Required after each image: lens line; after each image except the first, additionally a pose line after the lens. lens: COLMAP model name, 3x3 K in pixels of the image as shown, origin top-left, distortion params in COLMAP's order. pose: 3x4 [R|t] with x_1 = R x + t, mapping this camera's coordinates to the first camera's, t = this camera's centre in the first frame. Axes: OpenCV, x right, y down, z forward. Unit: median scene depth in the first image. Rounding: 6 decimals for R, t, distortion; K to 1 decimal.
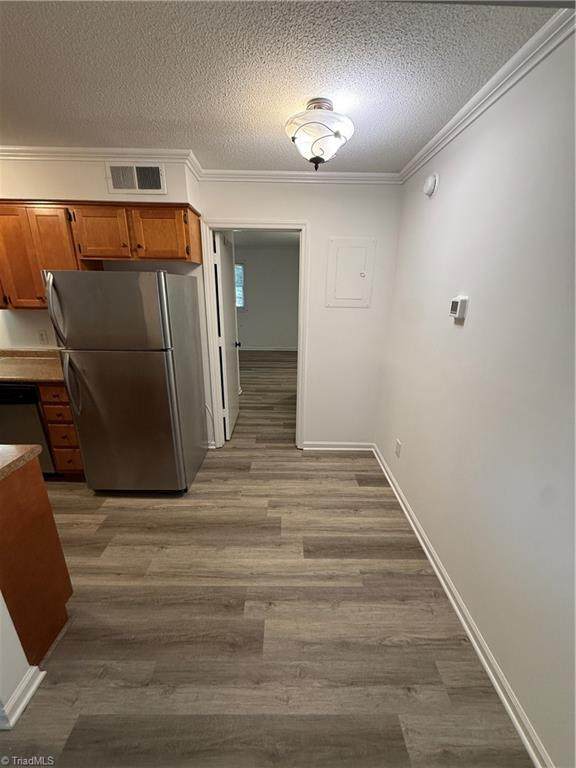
lens RADIAL K [[303.3, 0, 288.0], [0, 303.3, 384.0], [0, 0, 1]] dist [-0.007054, 0.000094]
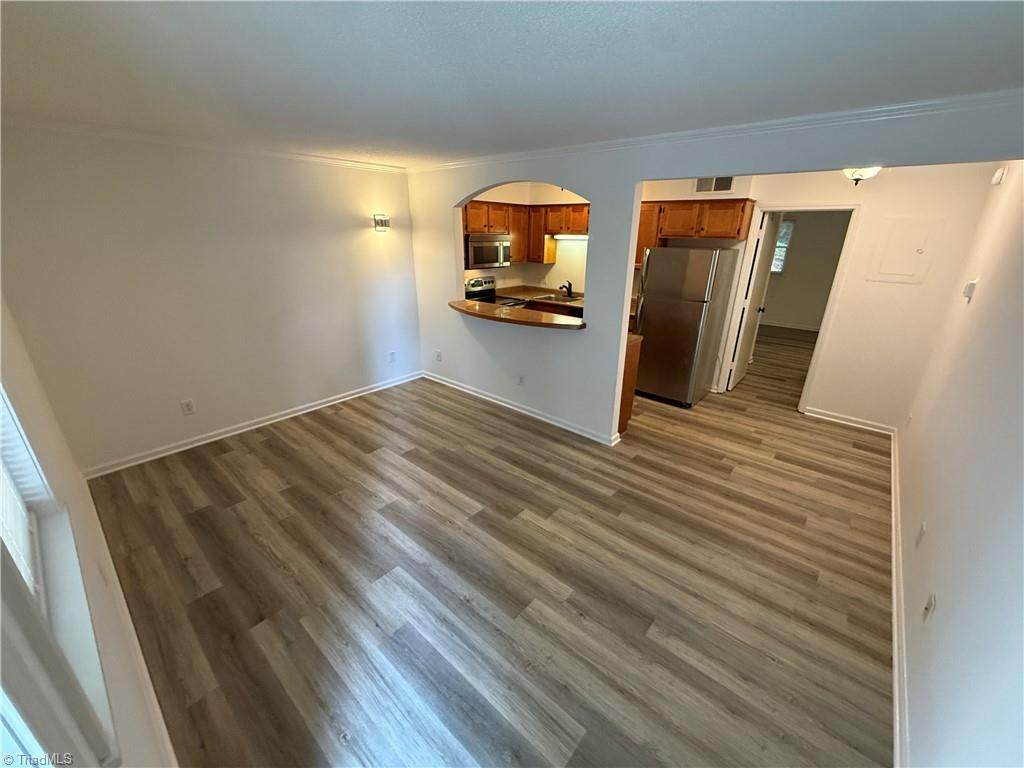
lens RADIAL K [[404.4, 0, 508.9], [0, 404.4, 385.5], [0, 0, 1]] dist [-0.007054, 0.000094]
pose [[0.746443, 0.230093, -0.624404, 0.162865], [-0.201624, 0.972413, 0.117303, 0.196629], [0.634169, 0.038335, 0.772243, -0.891118]]
